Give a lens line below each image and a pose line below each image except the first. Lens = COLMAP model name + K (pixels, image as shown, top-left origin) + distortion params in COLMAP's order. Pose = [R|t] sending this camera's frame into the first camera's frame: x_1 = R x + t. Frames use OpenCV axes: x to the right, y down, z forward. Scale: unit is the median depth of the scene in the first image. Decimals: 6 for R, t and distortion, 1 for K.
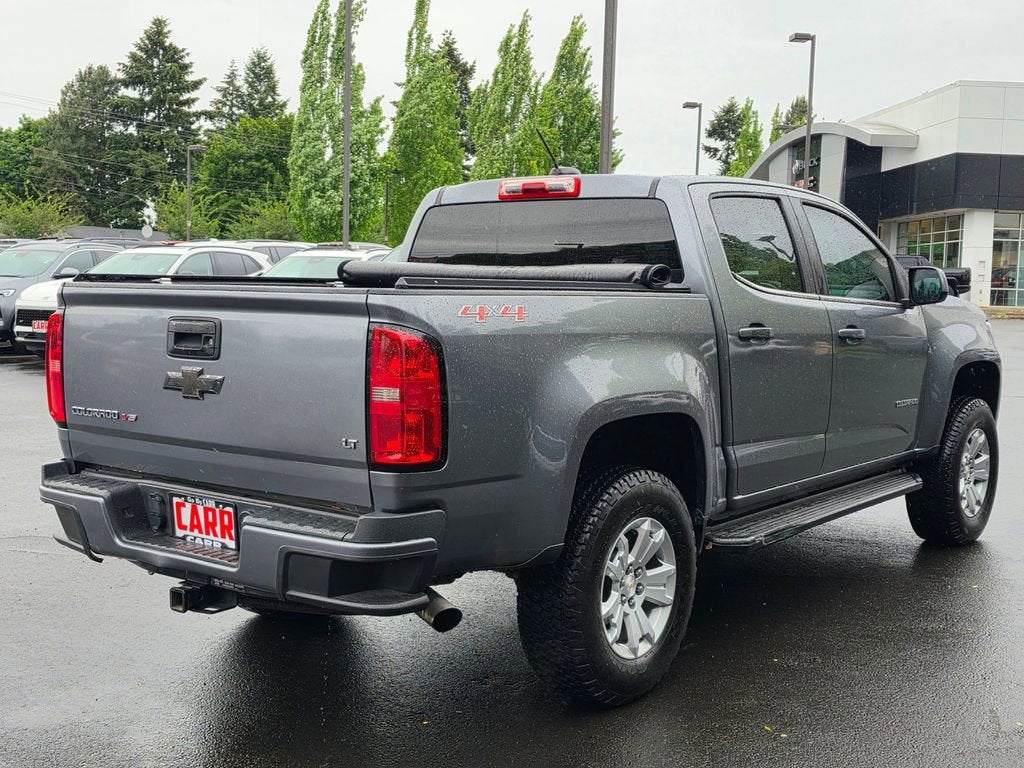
lens RADIAL K [[1238.6, 0, 512.0], [0, 1238.6, 384.0], [0, 0, 1]] dist [0.091184, -0.051788]
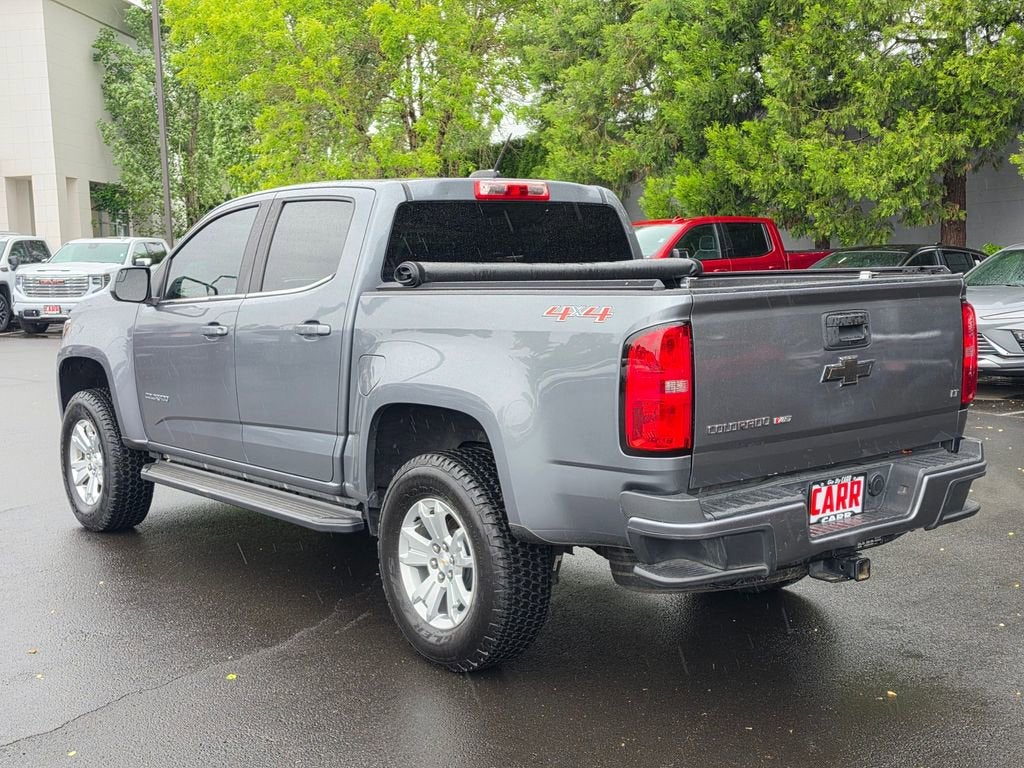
lens RADIAL K [[1238.6, 0, 512.0], [0, 1238.6, 384.0], [0, 0, 1]] dist [0.091184, -0.051788]
pose [[0.238137, -0.110832, 0.964887, -1.345173], [0.107108, 0.990405, 0.087328, -0.113576], [-0.965307, 0.082551, 0.247723, 0.988947]]
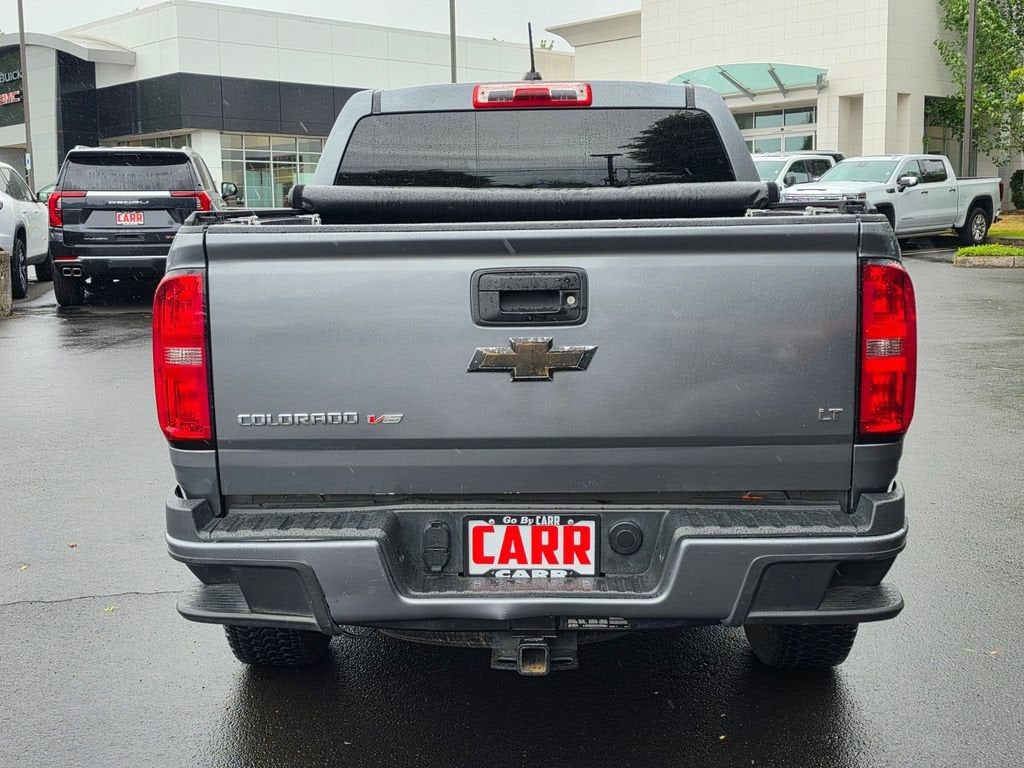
lens RADIAL K [[1238.6, 0, 512.0], [0, 1238.6, 384.0], [0, 0, 1]] dist [0.091184, -0.051788]
pose [[0.815636, -0.108050, 0.568387, -0.655112], [0.072458, 0.993749, 0.084934, -0.046668], [-0.574011, -0.028091, 0.818366, 0.411100]]
